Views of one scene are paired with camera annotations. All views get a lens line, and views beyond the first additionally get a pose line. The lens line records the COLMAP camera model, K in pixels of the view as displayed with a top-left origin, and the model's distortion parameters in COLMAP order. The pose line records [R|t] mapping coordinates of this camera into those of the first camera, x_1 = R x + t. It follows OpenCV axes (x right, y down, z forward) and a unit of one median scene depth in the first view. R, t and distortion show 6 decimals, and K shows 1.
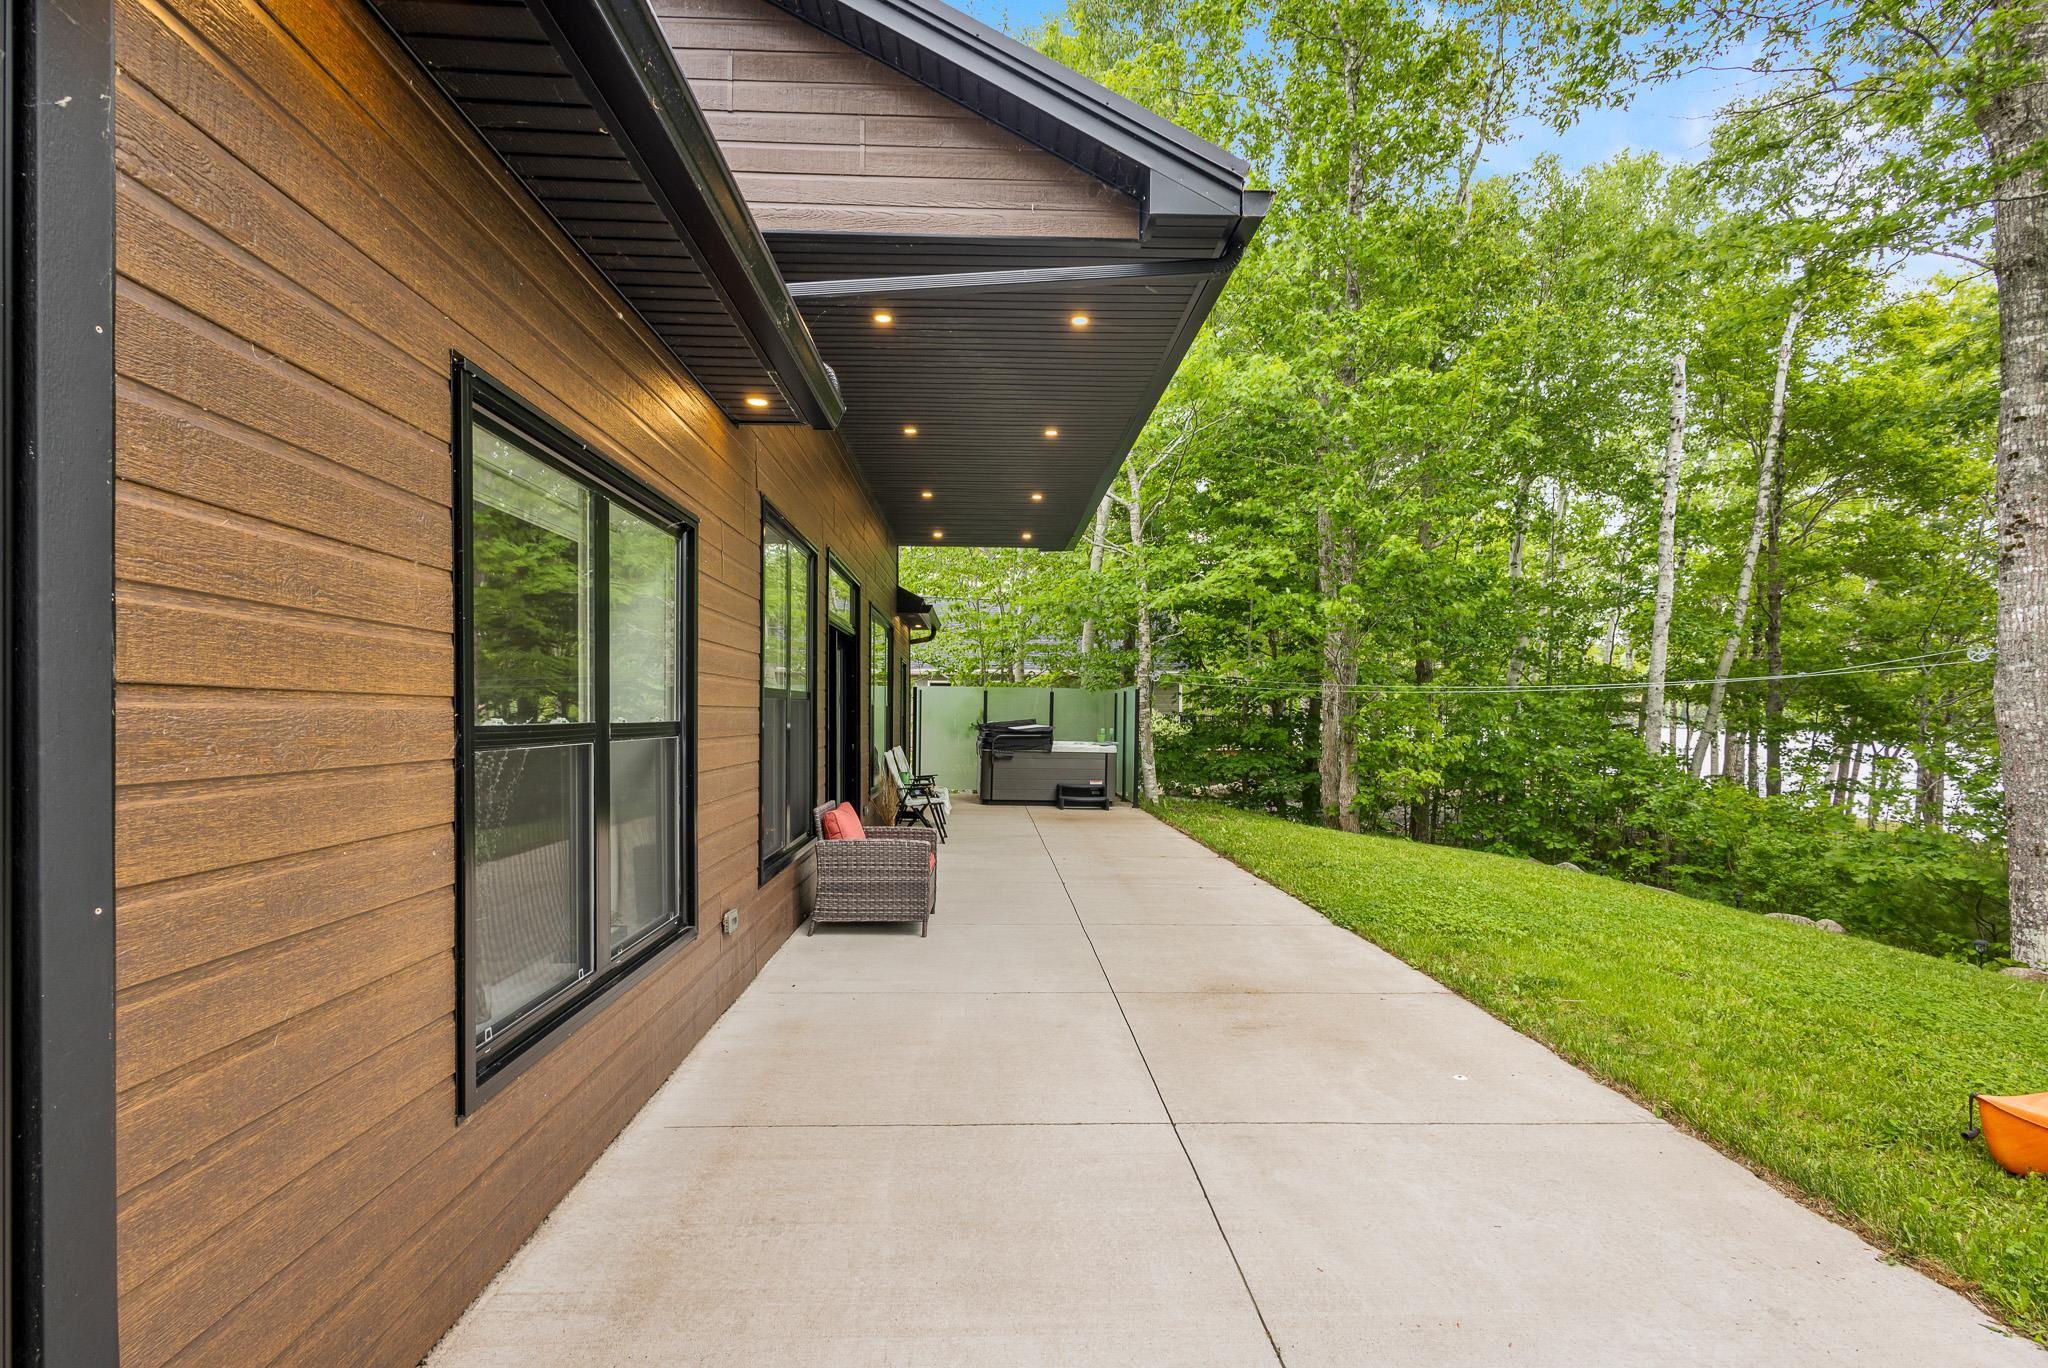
lens RADIAL K [[942.4, 0, 1021.9], [0, 942.4, 703.5], [0, 0, 1]] dist [0.014119, -0.004563]
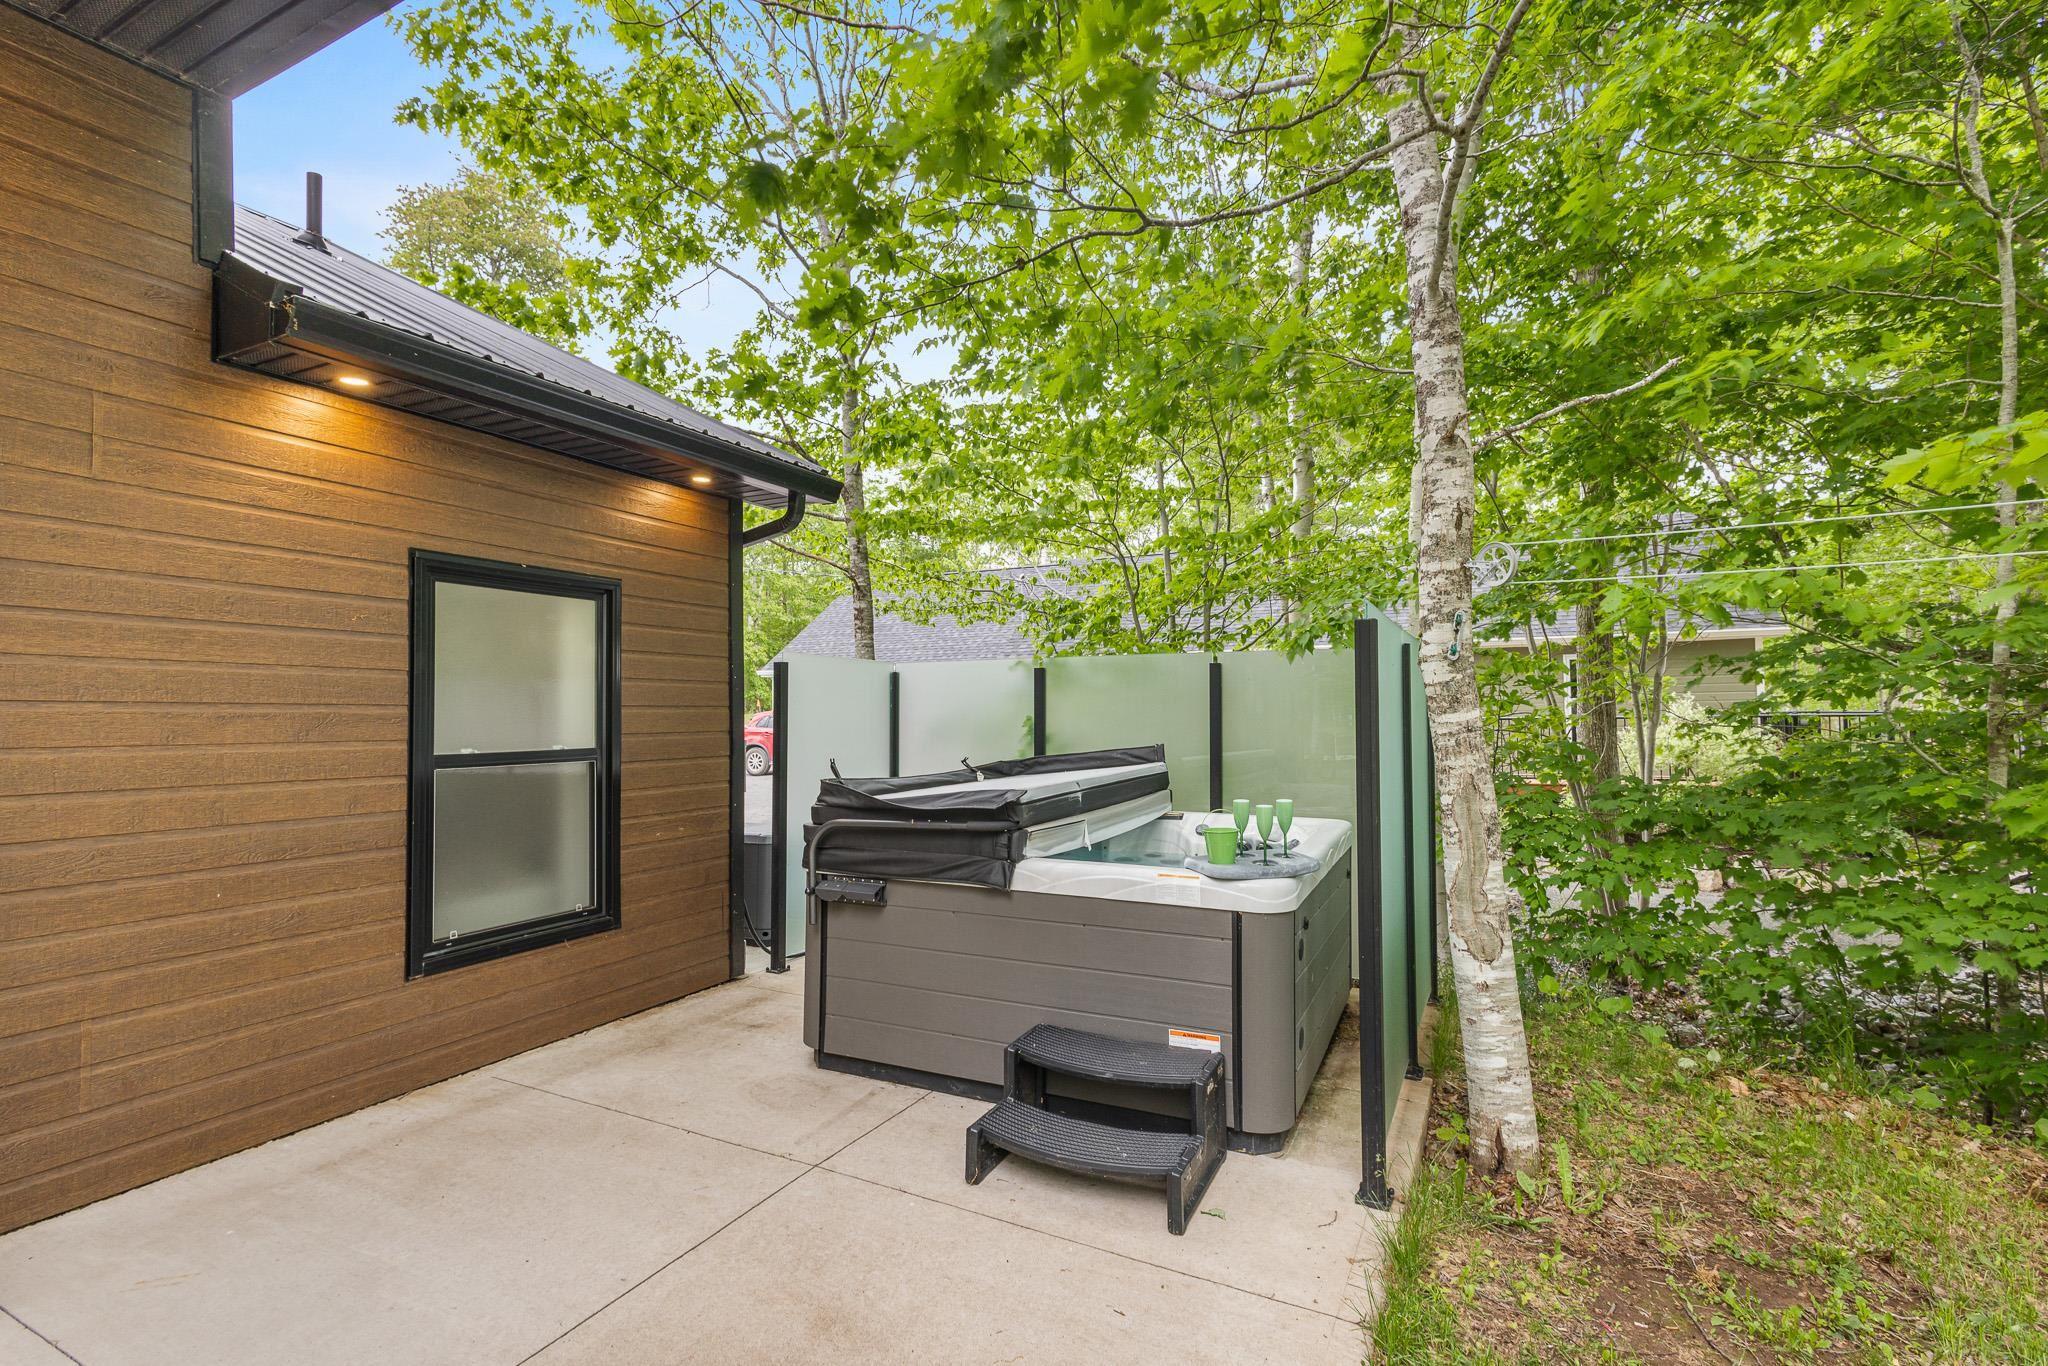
lens RADIAL K [[941.9, 0, 1019.5], [0, 941.9, 698.5], [0, 0, 1]] dist [0.004867, 0.000234]
pose [[0.868858, -0.021482, -0.494595, 0.157172], [0.016285, 0.999758, -0.014815, 0.003528], [0.494793, 0.004818, 0.868997, 0.783388]]
